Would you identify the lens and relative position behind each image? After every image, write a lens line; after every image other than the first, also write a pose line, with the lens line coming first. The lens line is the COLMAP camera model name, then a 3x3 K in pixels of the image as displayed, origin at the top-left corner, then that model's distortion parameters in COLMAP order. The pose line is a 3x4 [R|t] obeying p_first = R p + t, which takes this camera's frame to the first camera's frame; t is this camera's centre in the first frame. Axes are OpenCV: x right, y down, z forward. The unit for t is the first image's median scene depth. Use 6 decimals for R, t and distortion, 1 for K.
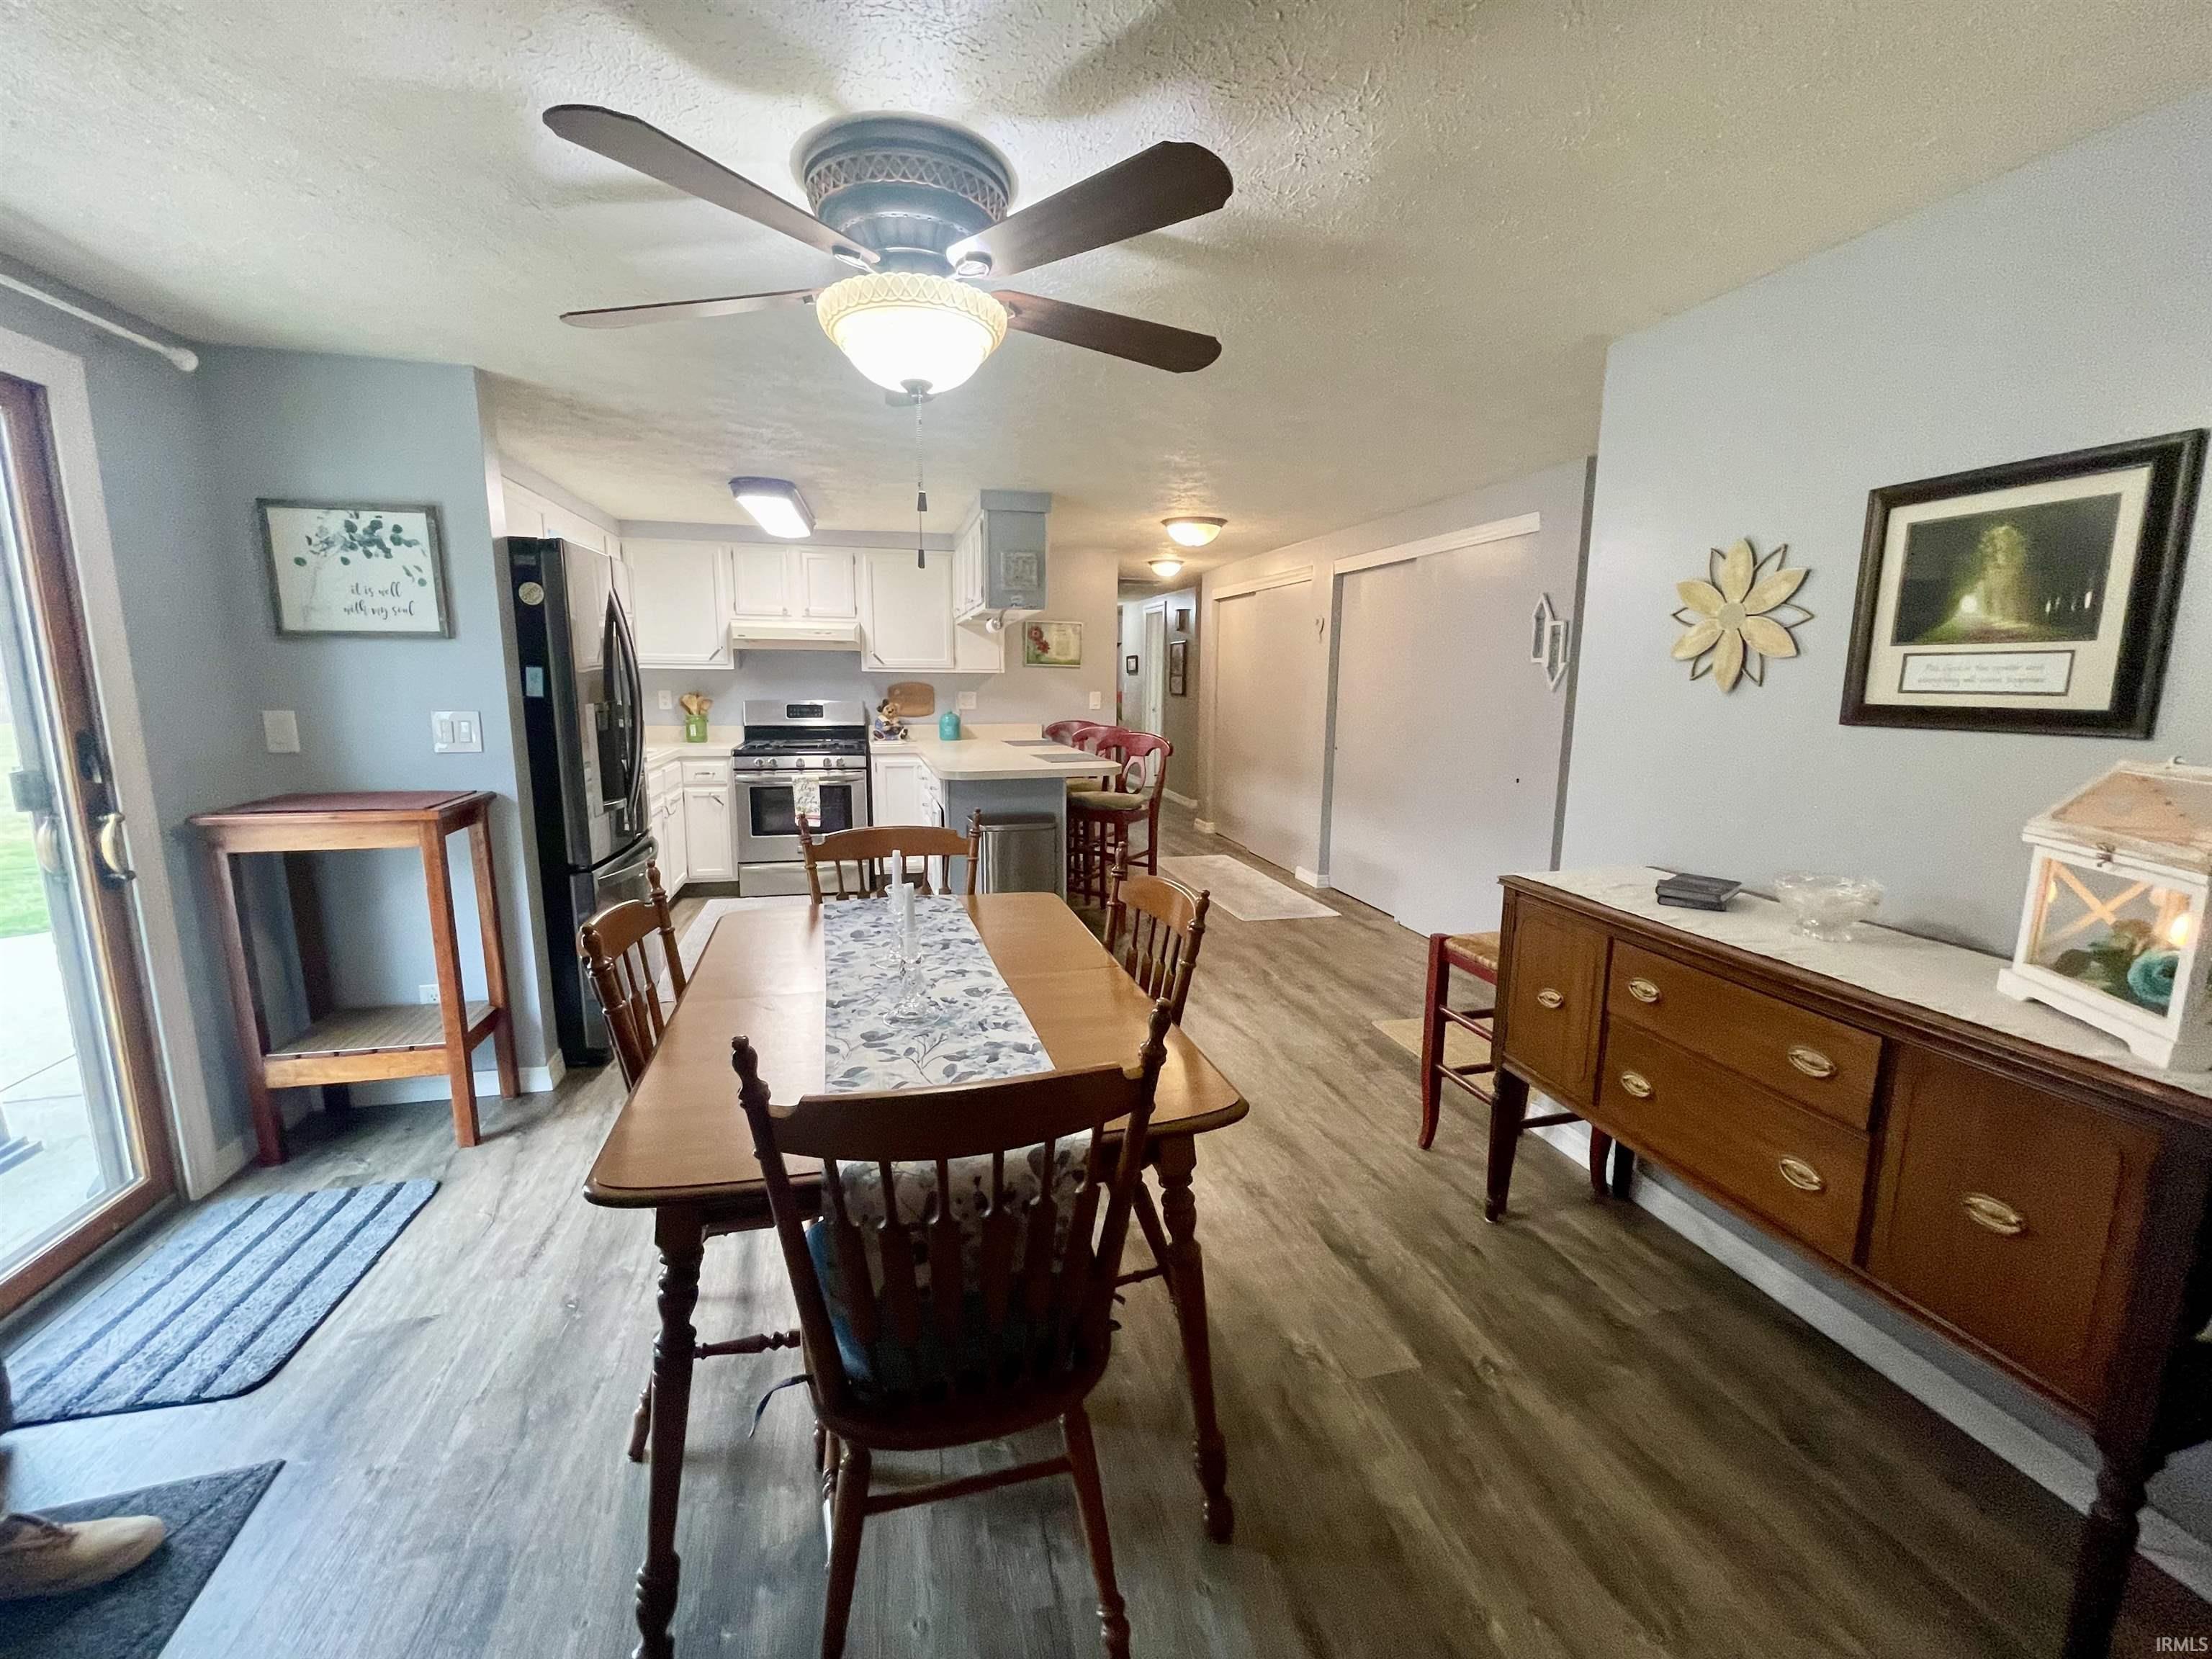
lens RADIAL K [[889.5, 0, 1096.5], [0, 889.5, 822.1], [0, 0, 1]] dist [0.000729, -0.000057]
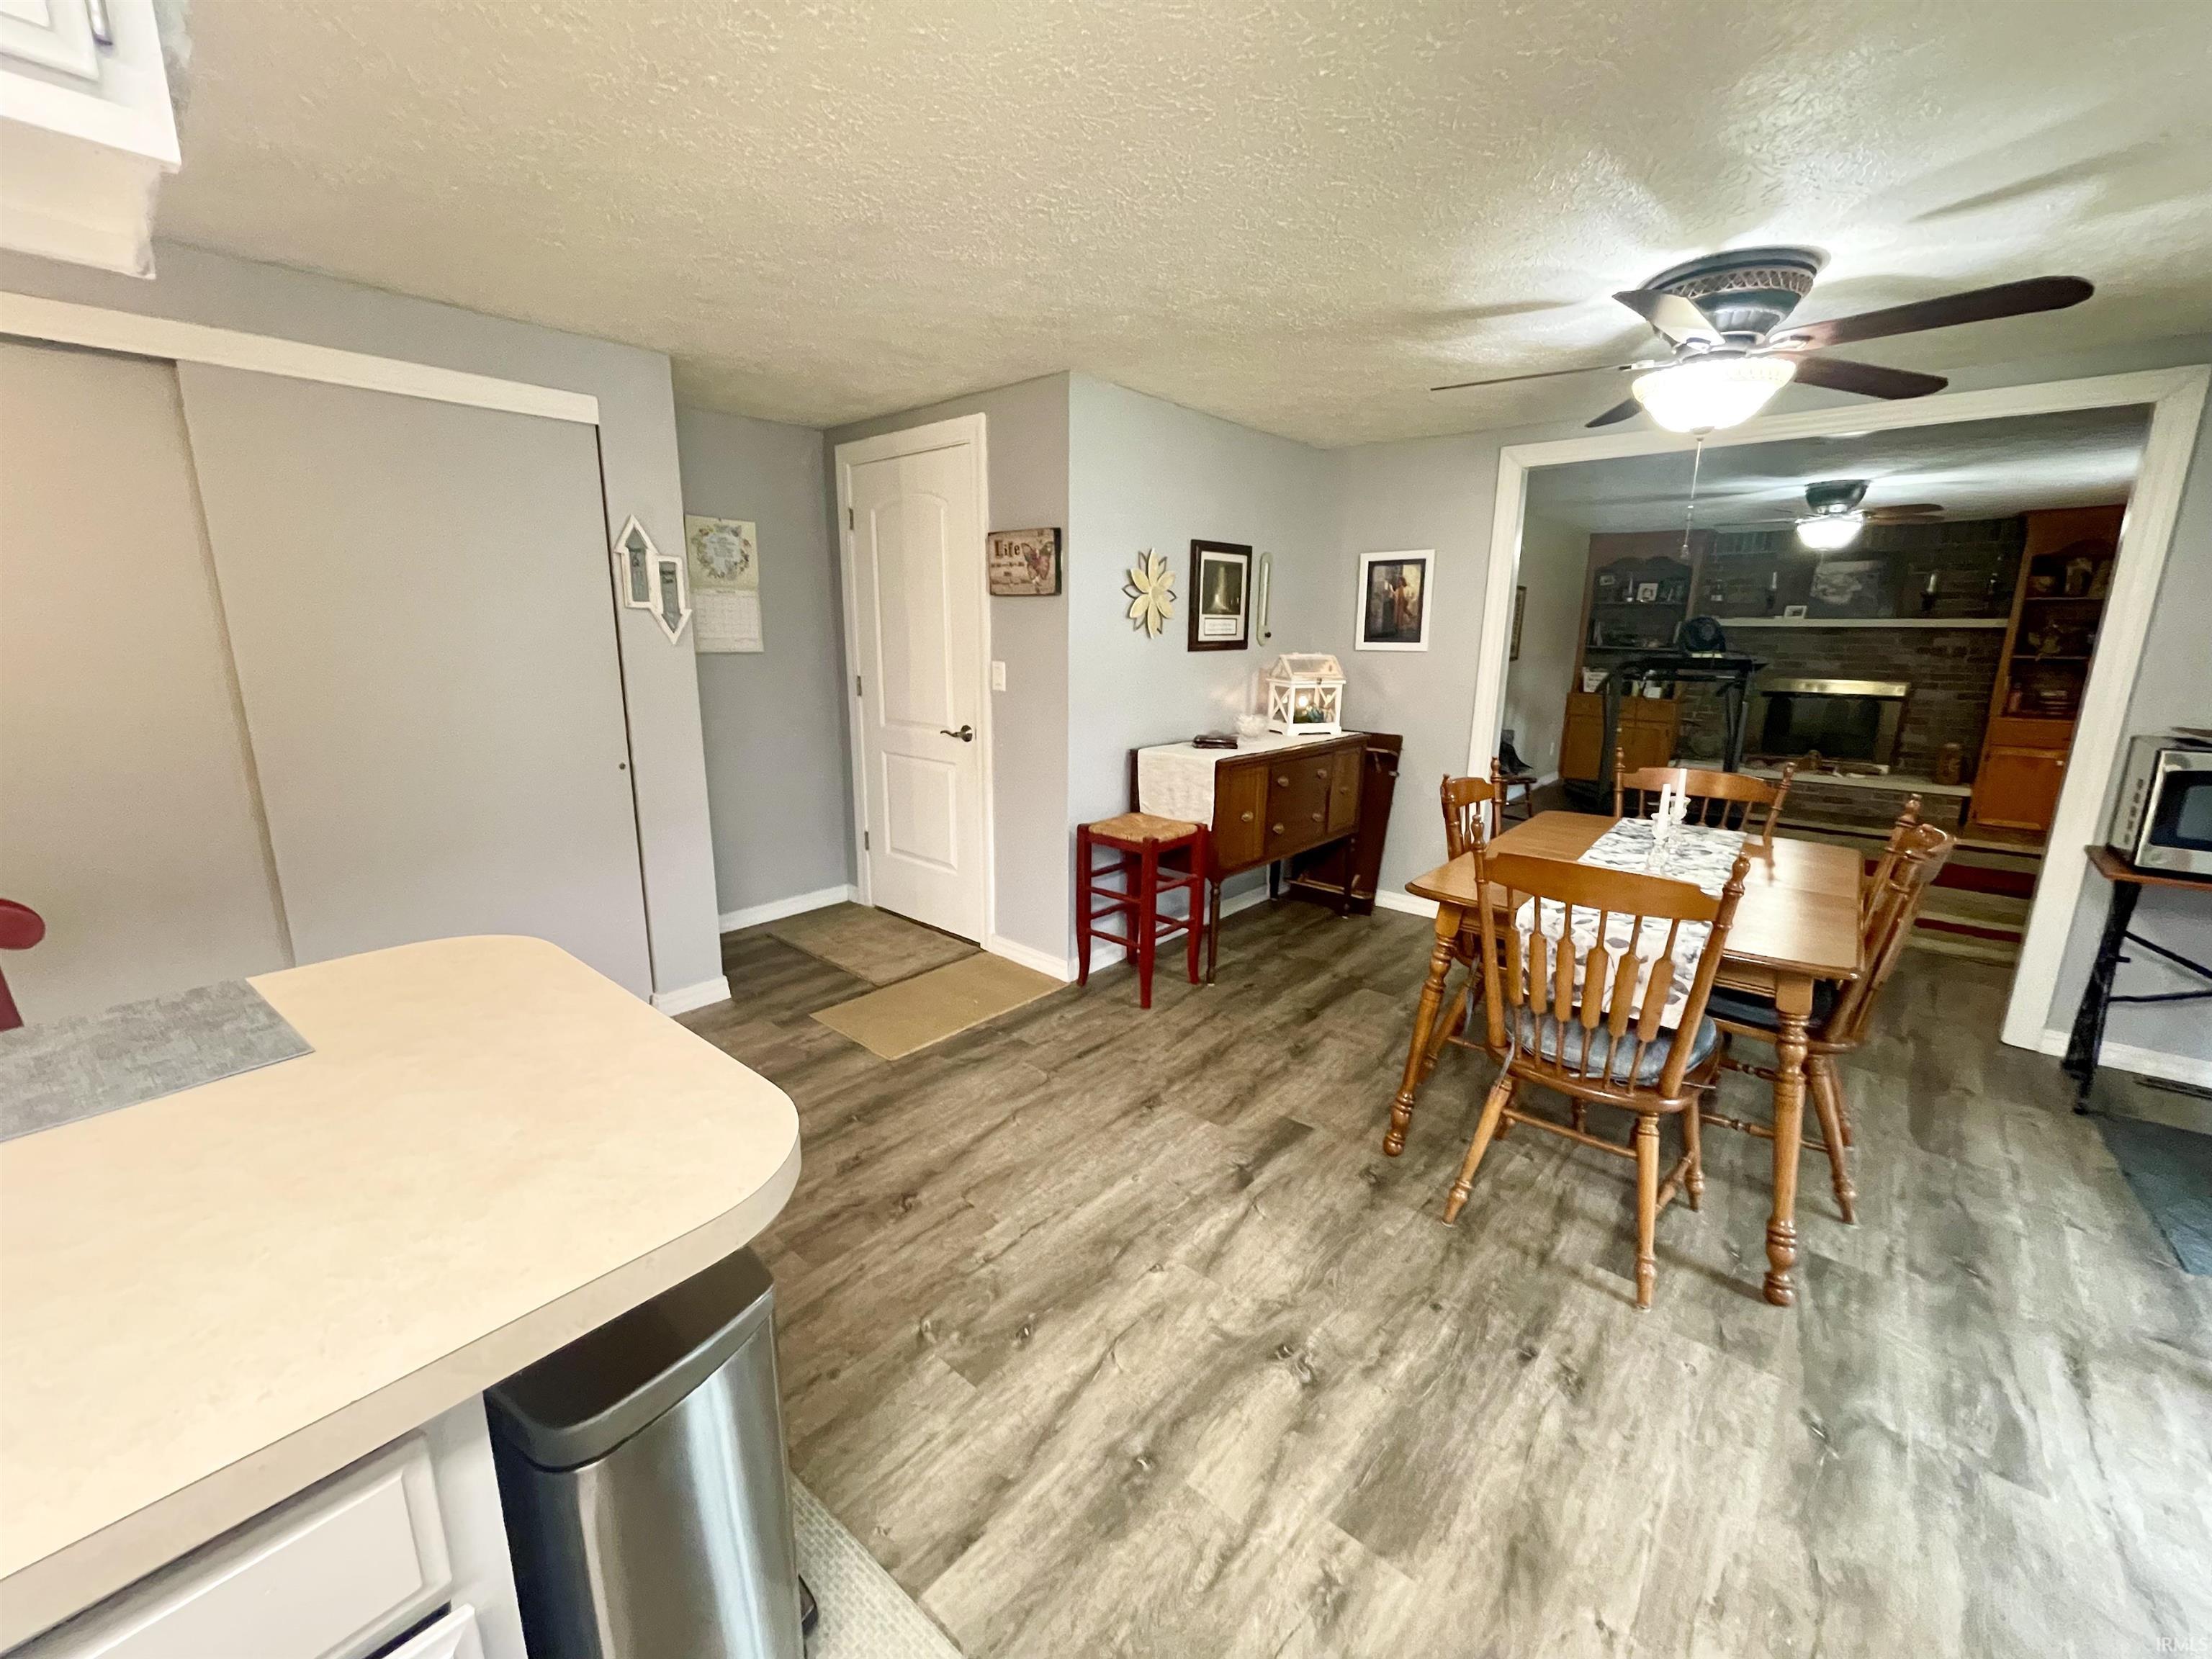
lens RADIAL K [[889.5, 0, 1093.0], [0, 889.5, 827.6], [0, 0, 1]] dist [0.000729, -0.000057]
pose [[-0.559556, -0.197274, 0.804972, -0.767818], [0.124943, 0.940080, 0.317236, -0.395773], [-0.819321, 0.278087, -0.501379, 2.255598]]
